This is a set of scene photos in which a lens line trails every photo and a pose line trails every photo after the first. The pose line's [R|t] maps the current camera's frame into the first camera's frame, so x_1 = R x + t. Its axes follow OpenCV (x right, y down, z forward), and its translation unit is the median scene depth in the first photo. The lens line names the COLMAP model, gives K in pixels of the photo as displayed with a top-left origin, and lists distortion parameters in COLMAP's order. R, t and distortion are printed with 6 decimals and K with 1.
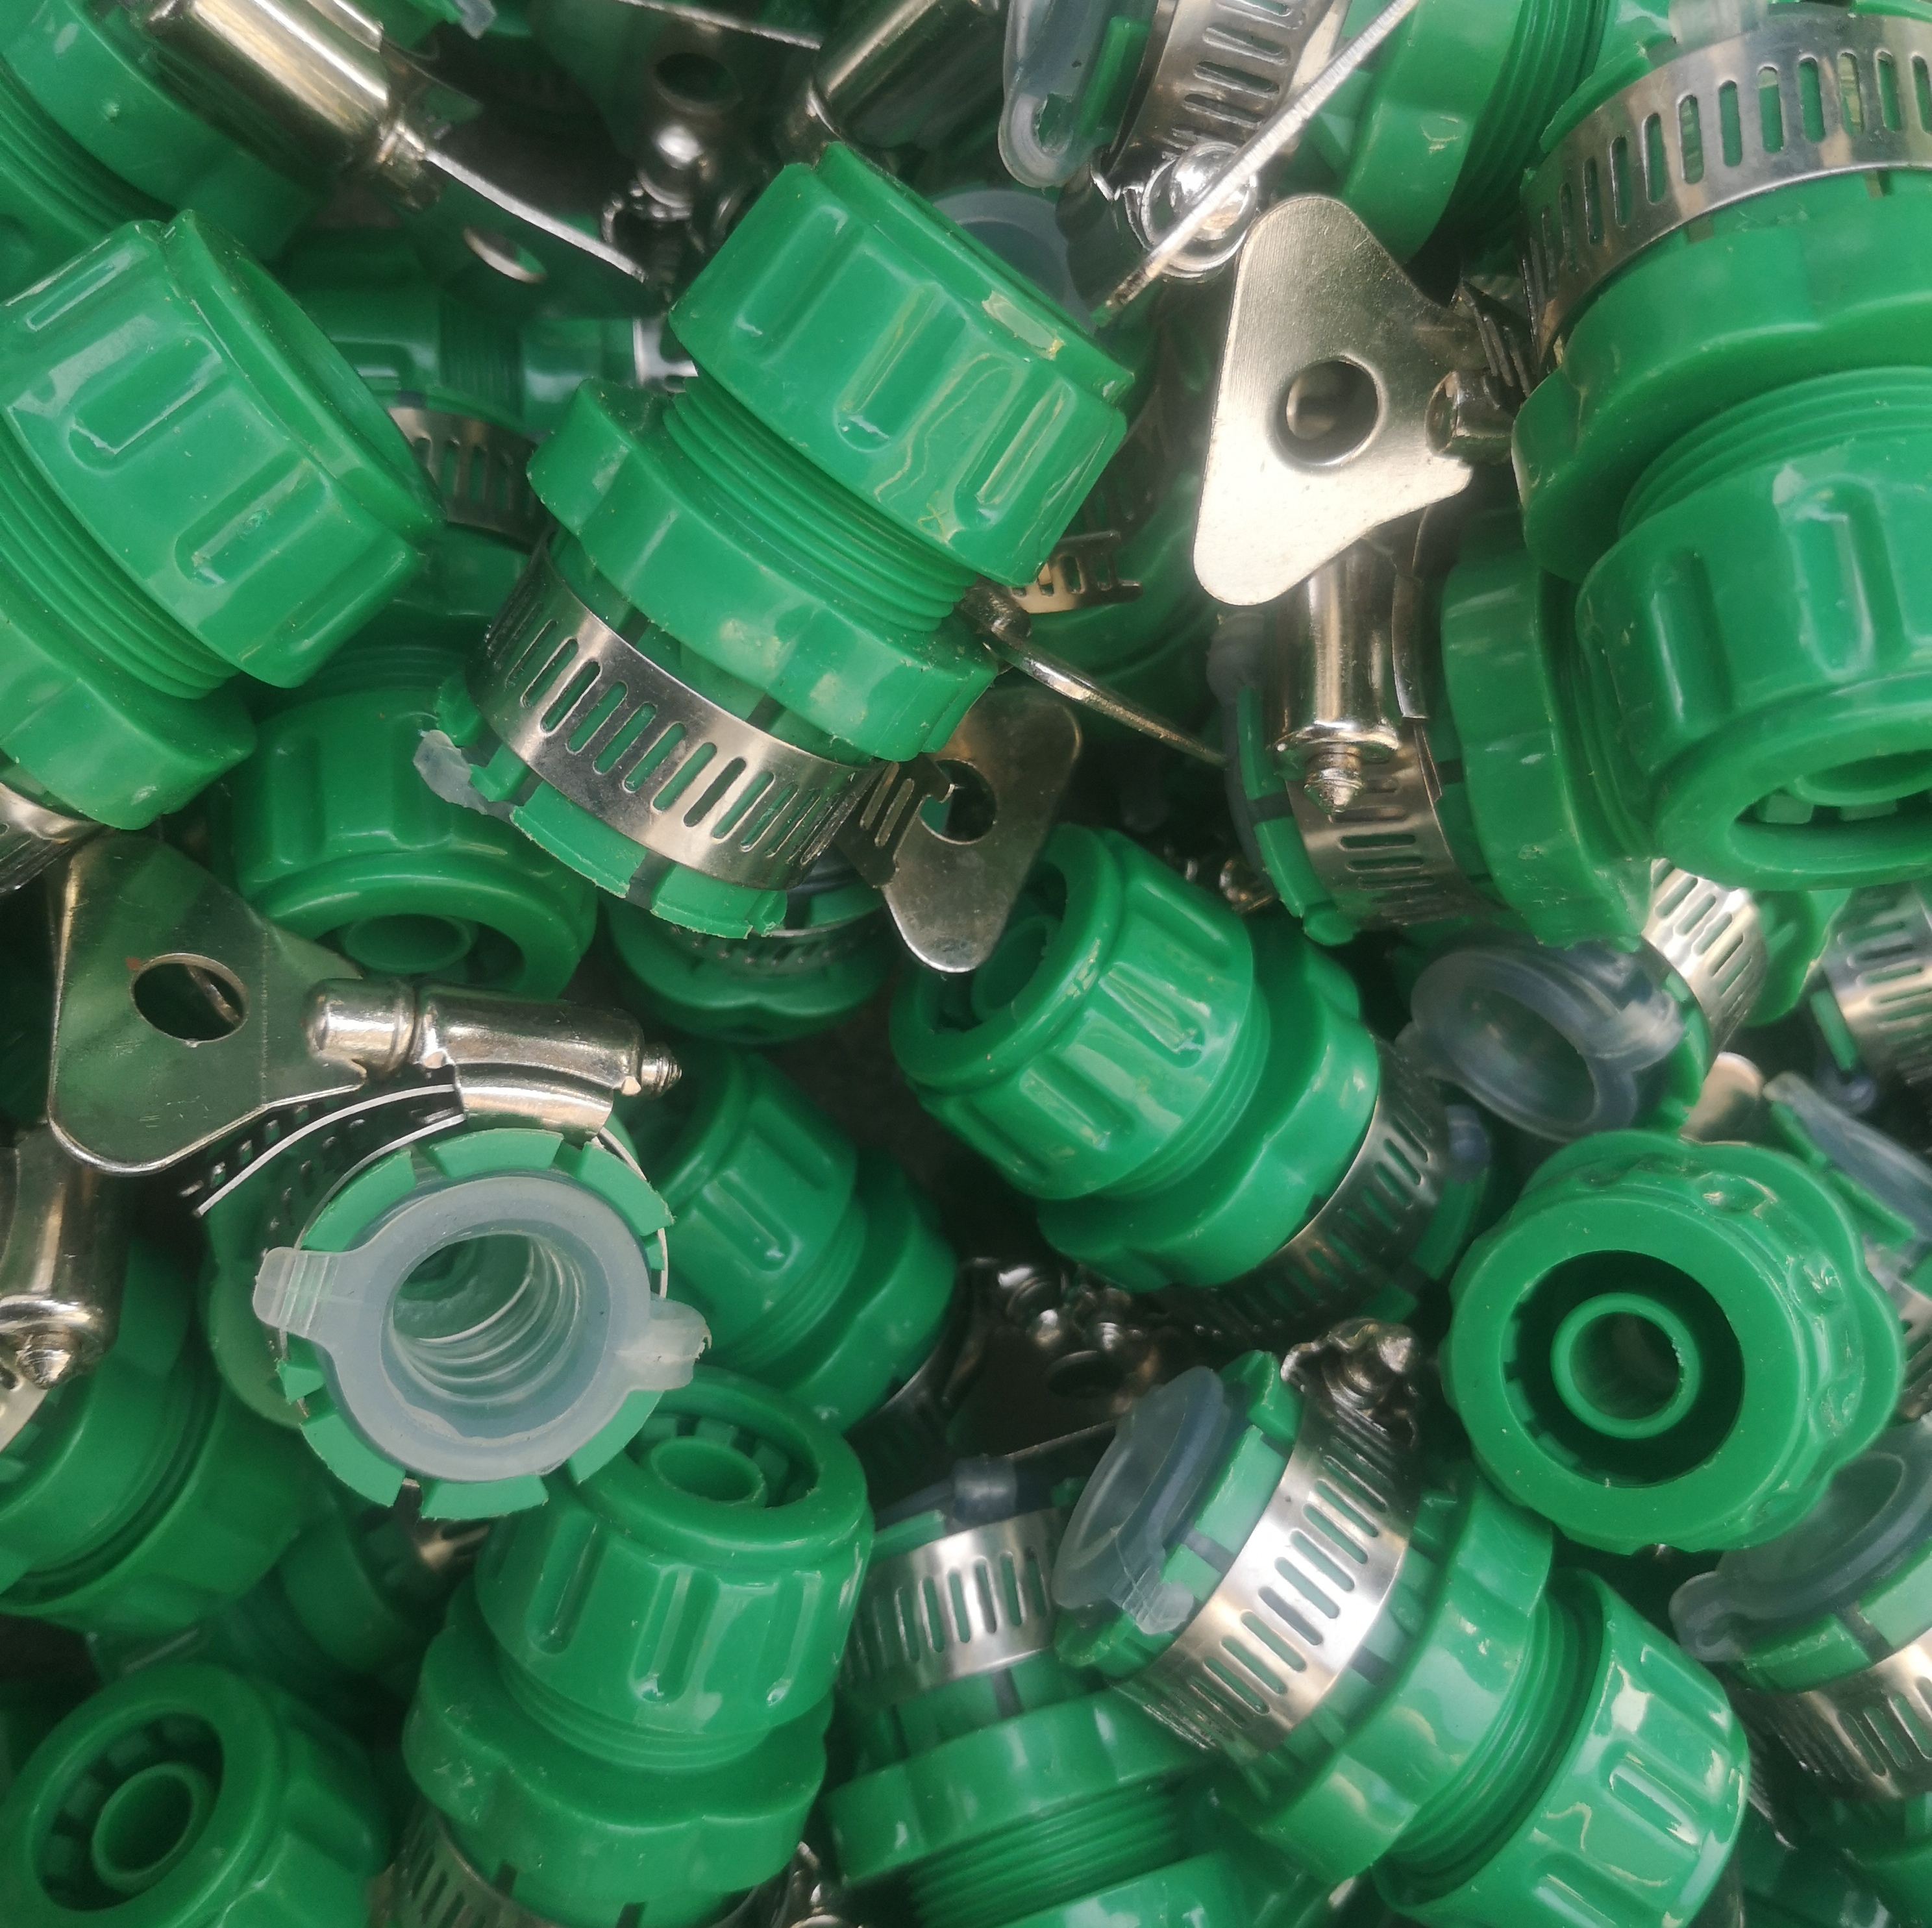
lens RADIAL K [[2057.7, 0, 966.0], [0, 2057.7, 964.0], [0, 0, 1]] dist [0.012633, 0.004712]
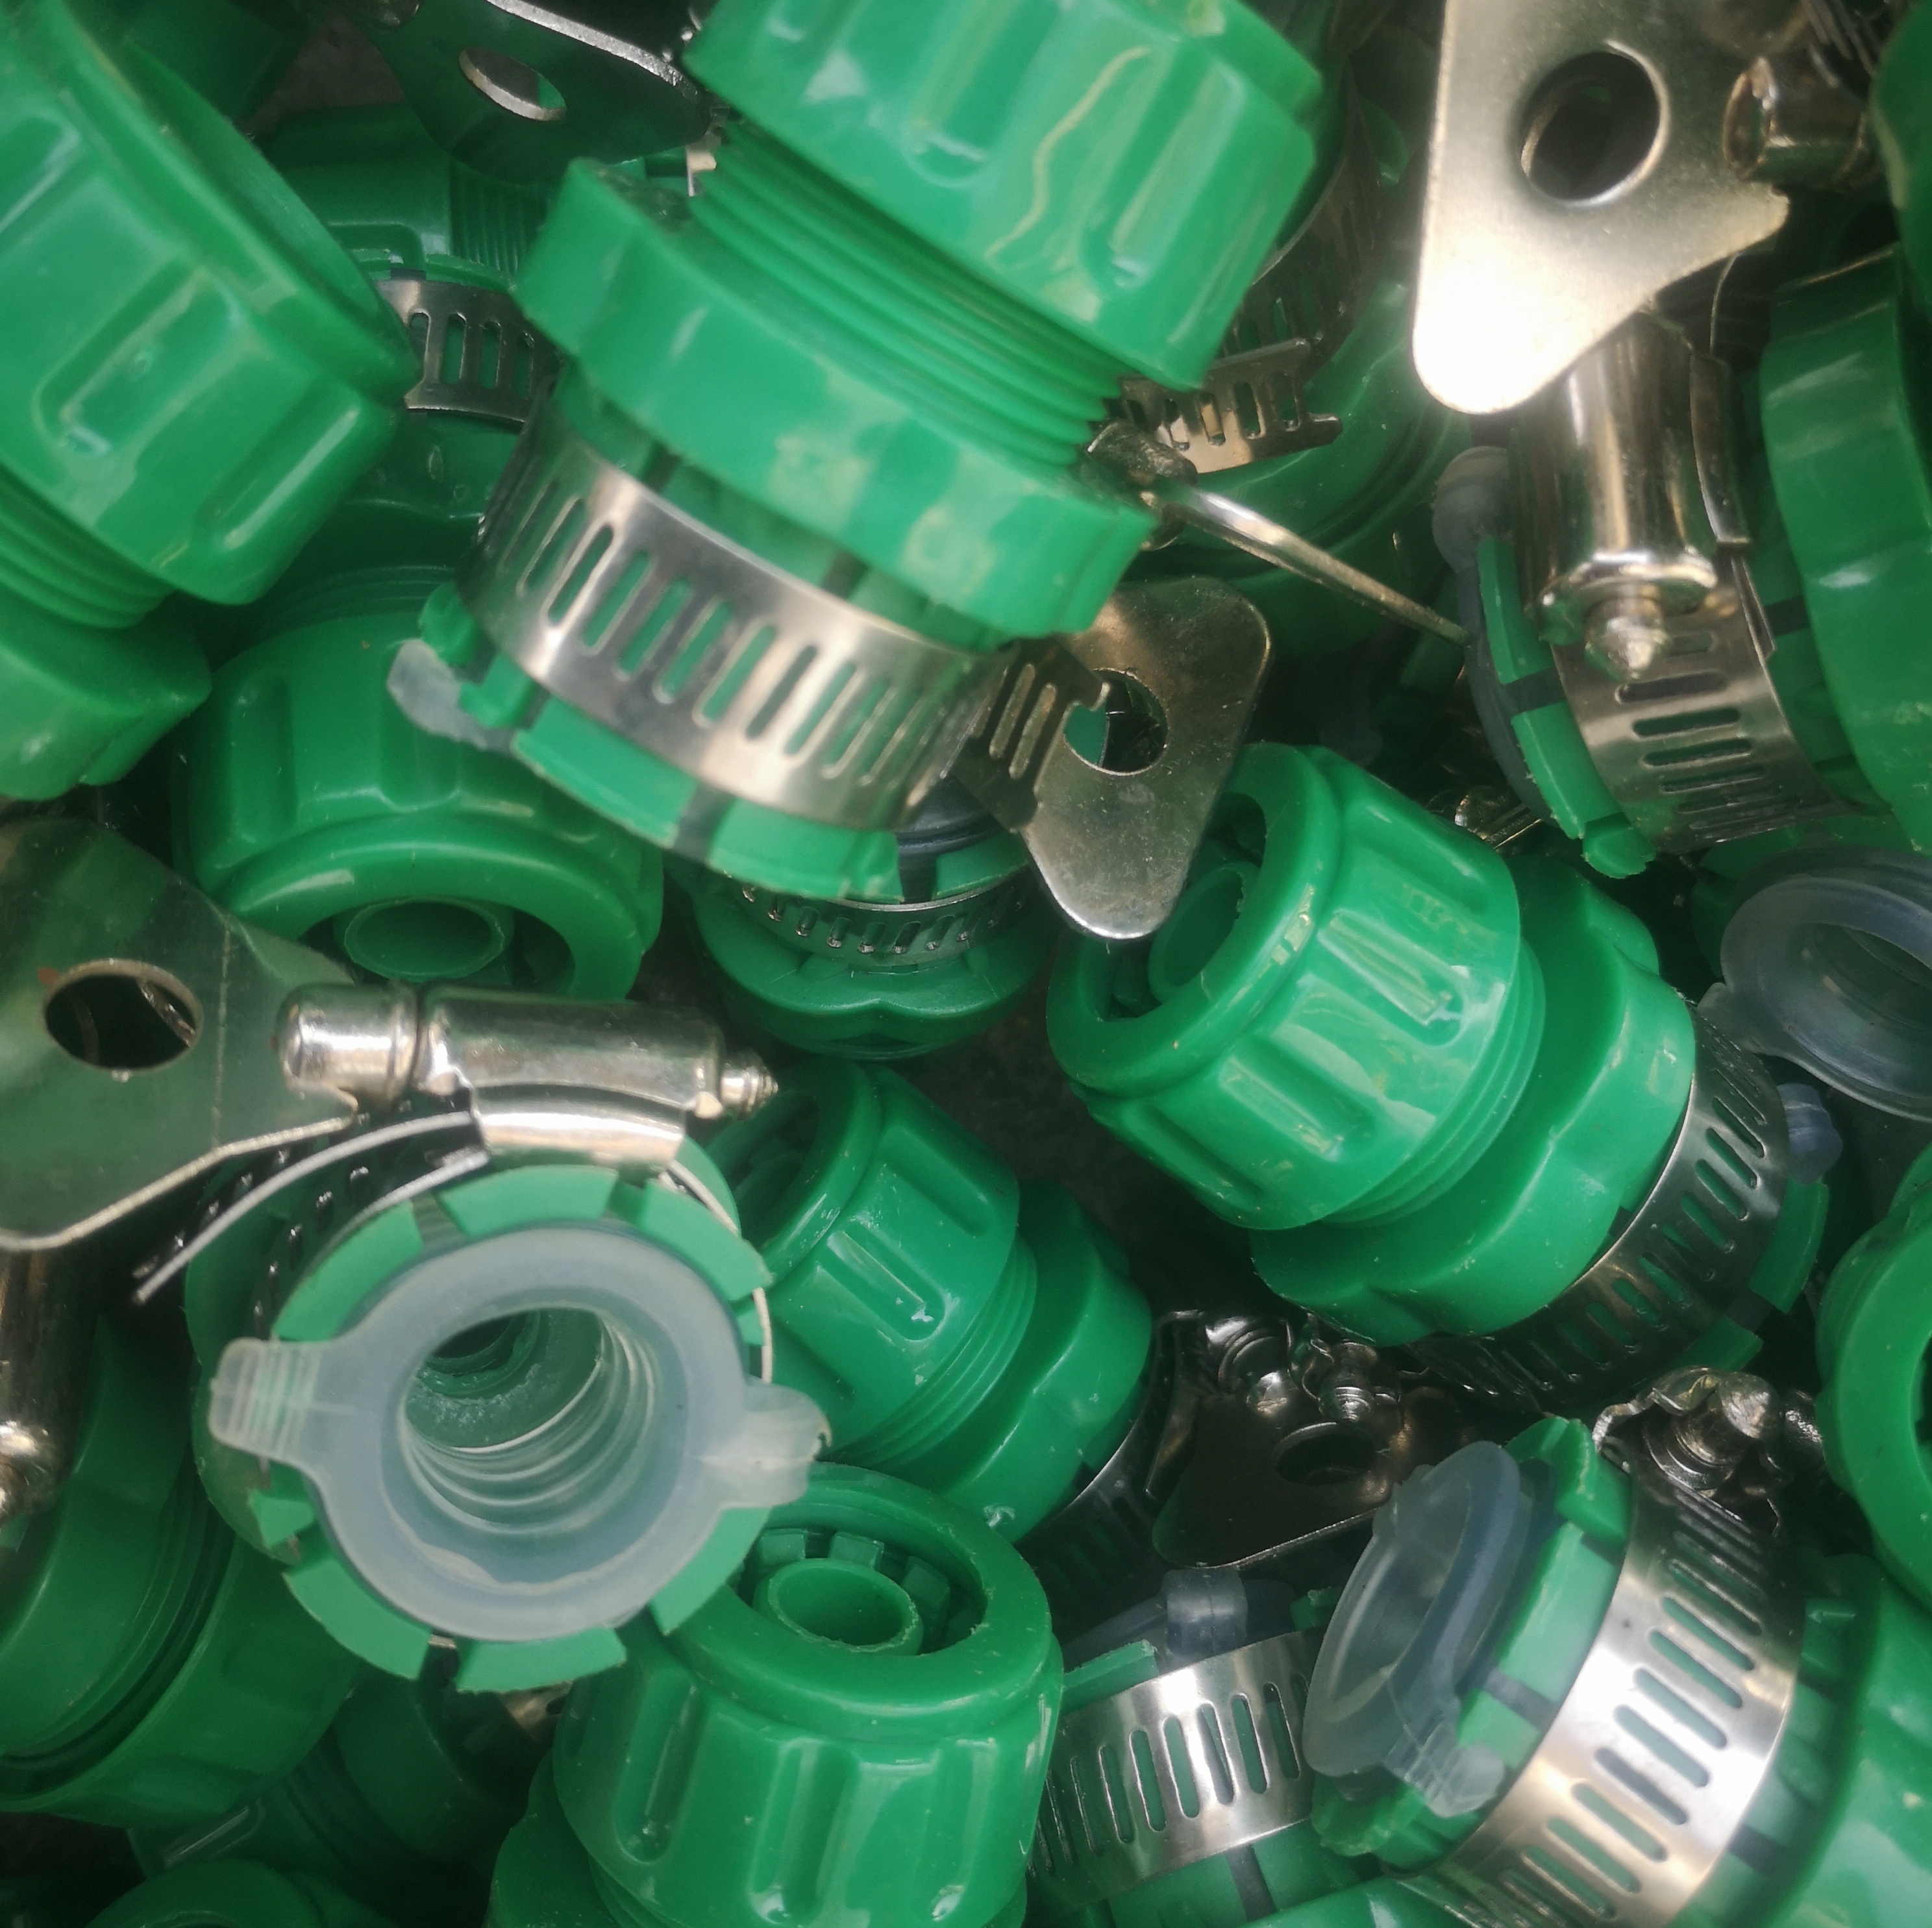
lens RADIAL K [[2077.2, 0, 966.0], [0, 2077.2, 964.0], [0, 0, 1]] dist [0.027794, -0.028550]
pose [[0.994509, -0.060324, -0.085512, 0.001261], [0.058124, 0.997917, -0.027994, 0.033307], [0.087023, 0.022870, 0.995944, 0.233335]]
